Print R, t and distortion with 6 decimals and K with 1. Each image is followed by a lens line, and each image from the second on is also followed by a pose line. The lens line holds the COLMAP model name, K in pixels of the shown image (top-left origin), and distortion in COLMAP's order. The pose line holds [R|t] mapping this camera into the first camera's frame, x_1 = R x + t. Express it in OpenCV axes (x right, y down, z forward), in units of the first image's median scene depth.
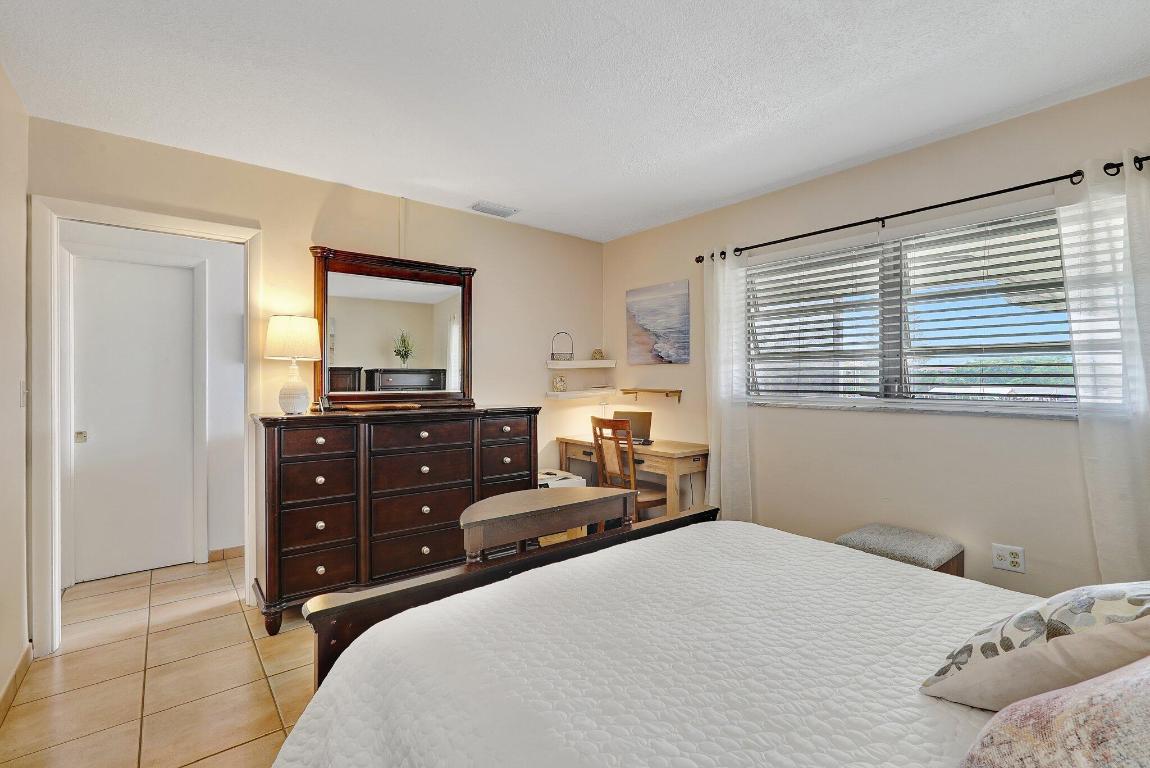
lens RADIAL K [[519.3, 0, 575.0], [0, 519.3, 384.0], [0, 0, 1]] dist [-0.001287, 0.000018]
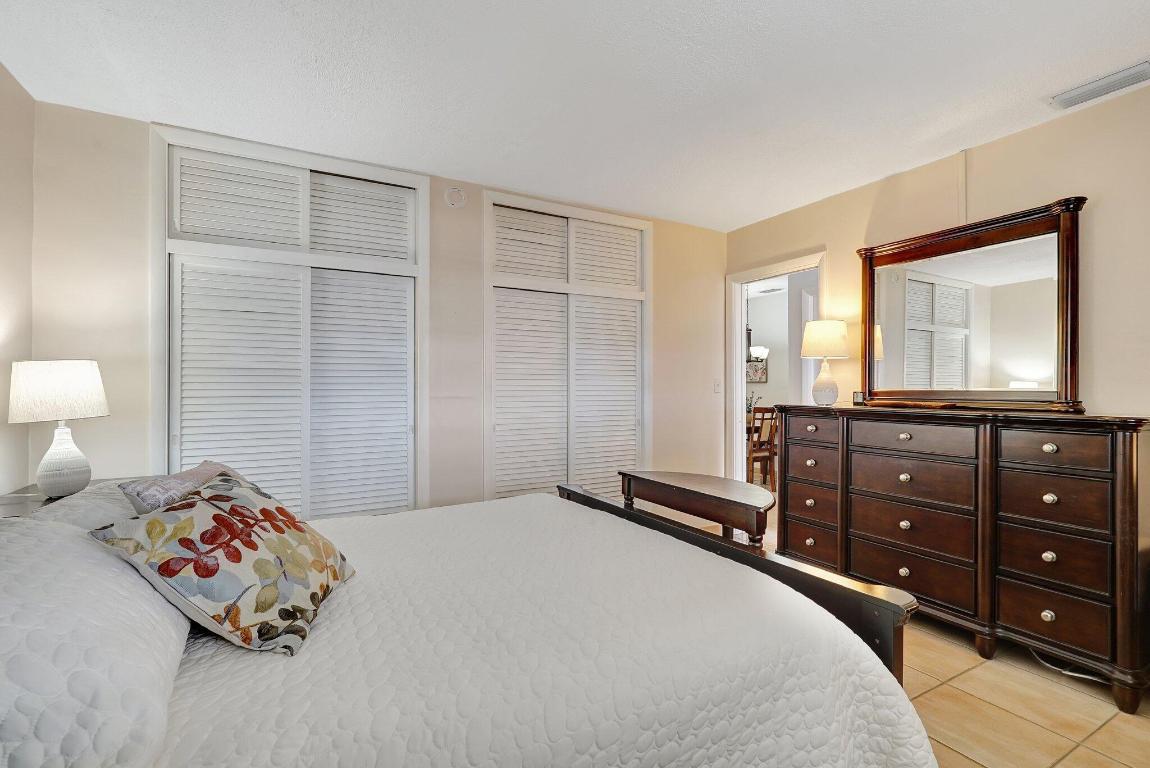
lens RADIAL K [[519.3, 0, 575.0], [0, 519.3, 384.0], [0, 0, 1]] dist [-0.001287, 0.000018]
pose [[-0.157817, -0.009518, -0.987422, 0.638395], [-0.013951, 0.999875, -0.007409, 0.025866], [0.987370, 0.012606, -0.157930, 0.596545]]
